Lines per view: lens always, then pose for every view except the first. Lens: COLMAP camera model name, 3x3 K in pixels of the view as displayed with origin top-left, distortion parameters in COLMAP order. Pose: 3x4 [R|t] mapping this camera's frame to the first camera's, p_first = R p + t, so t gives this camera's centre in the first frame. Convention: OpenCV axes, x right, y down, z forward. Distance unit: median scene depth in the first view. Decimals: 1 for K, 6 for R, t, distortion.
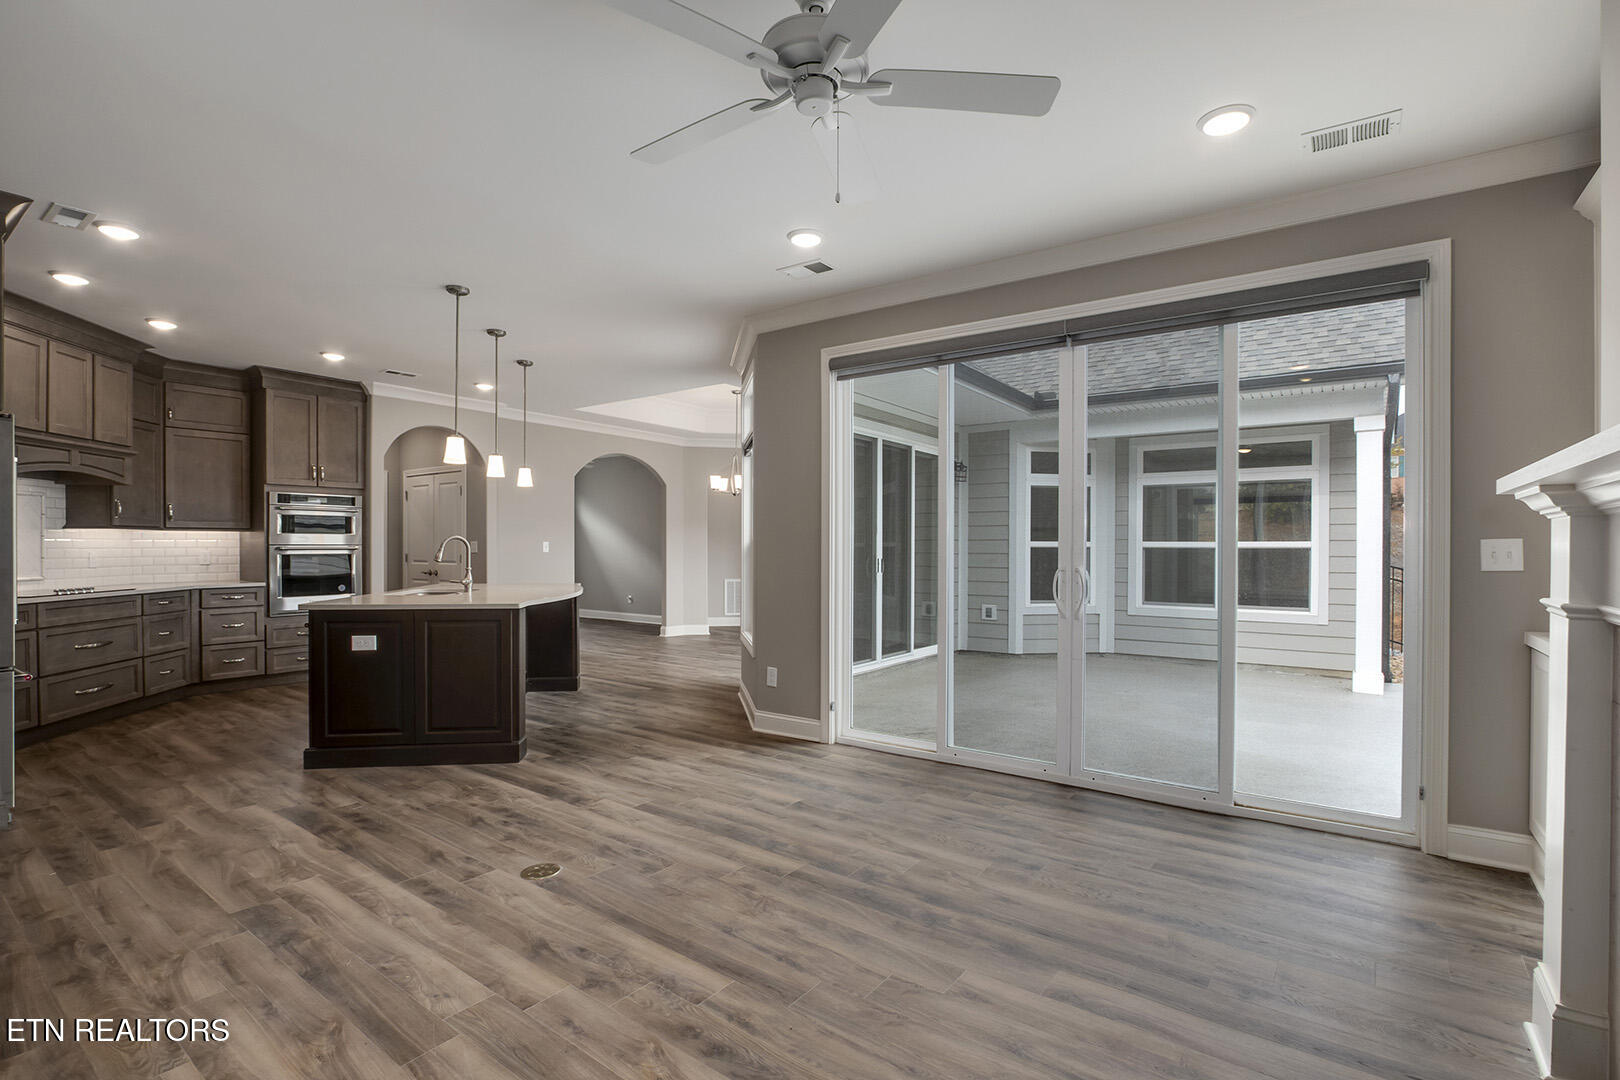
lens RADIAL K [[753.9, 0, 810.2], [0, 753.9, 549.3], [0, 0, 1]] dist [-0.021883, 0.002590]
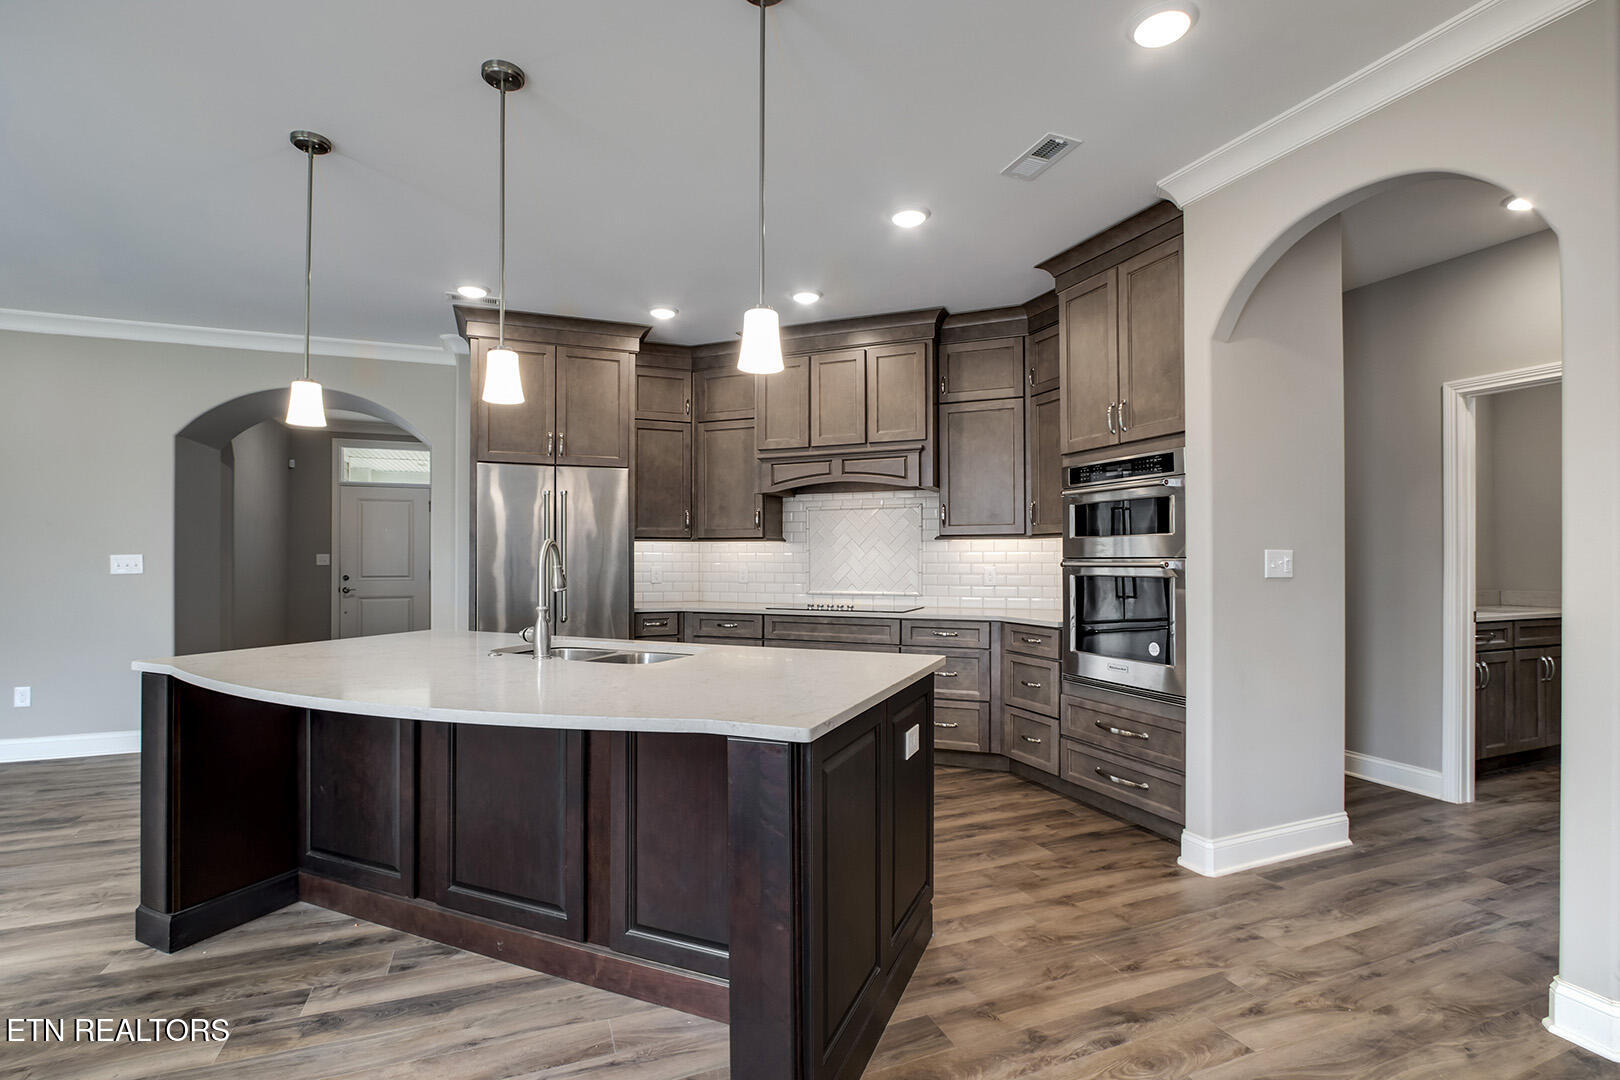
lens RADIAL K [[753.9, 0, 815.8], [0, 753.9, 553.2], [0, 0, 1]] dist [-0.021883, 0.002590]
pose [[-0.526993, -0.007710, -0.849835, -0.128525], [-0.003541, 0.999970, -0.006877, -0.005394], [0.849863, -0.000615, -0.527004, 1.222780]]
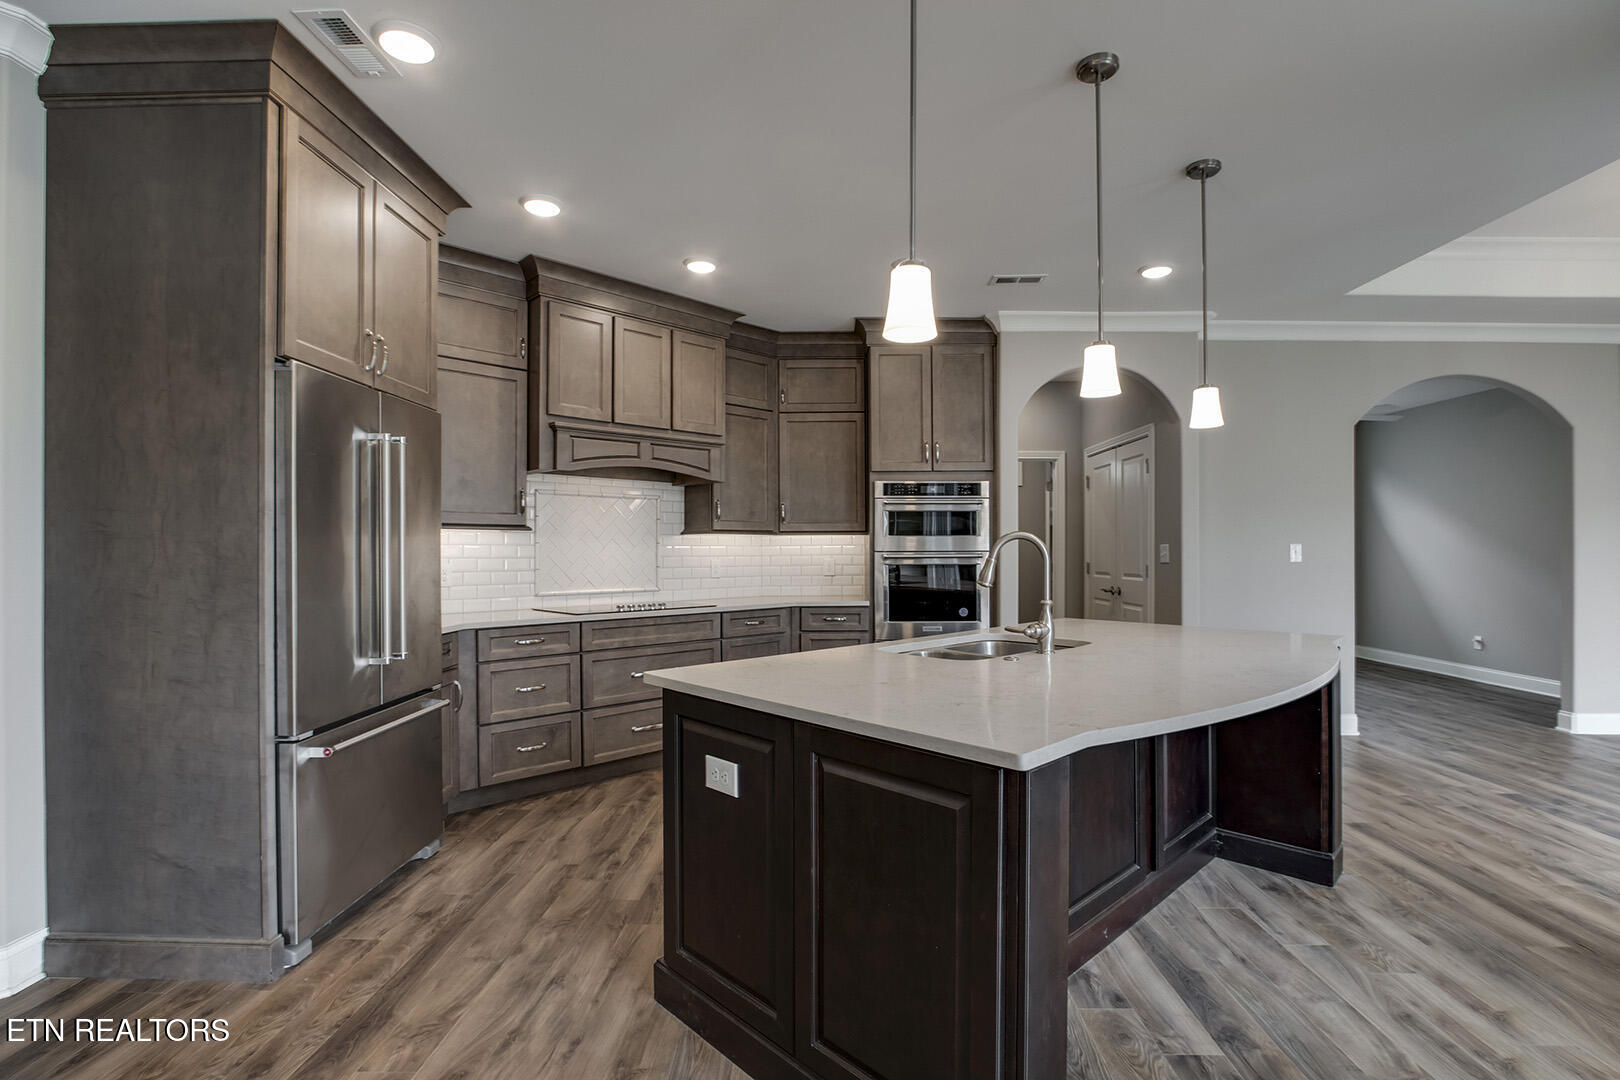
lens RADIAL K [[753.9, 0, 817.3], [0, 753.9, 555.2], [0, 0, 1]] dist [-0.021883, 0.002590]
pose [[0.574877, 0.000768, -0.818240, -0.138205], [0.000770, 0.999999, 0.001480, -0.003738], [0.818240, -0.001481, 0.574875, 0.544323]]
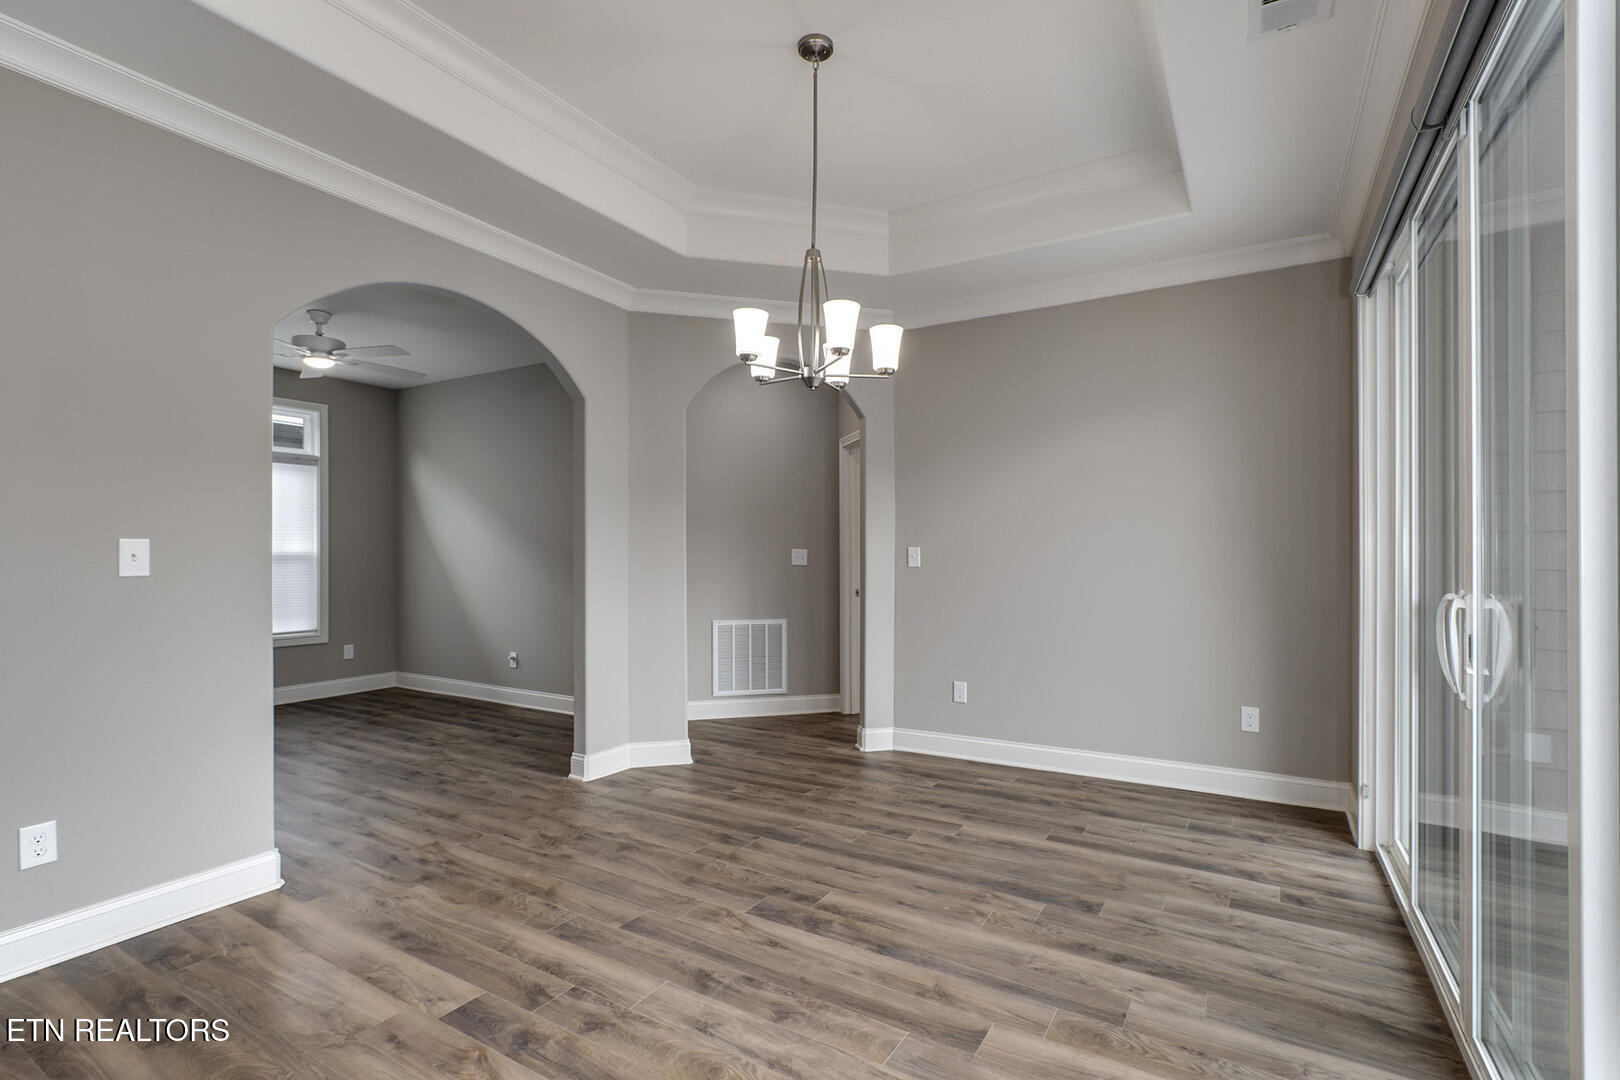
lens RADIAL K [[753.9, 0, 814.3], [0, 753.9, 548.5], [0, 0, 1]] dist [-0.021883, 0.002590]
pose [[0.995656, -0.003600, 0.093044, -0.185966], [0.004258, 0.999967, -0.006875, -0.004691], [-0.093016, 0.007242, 0.995638, 1.029730]]
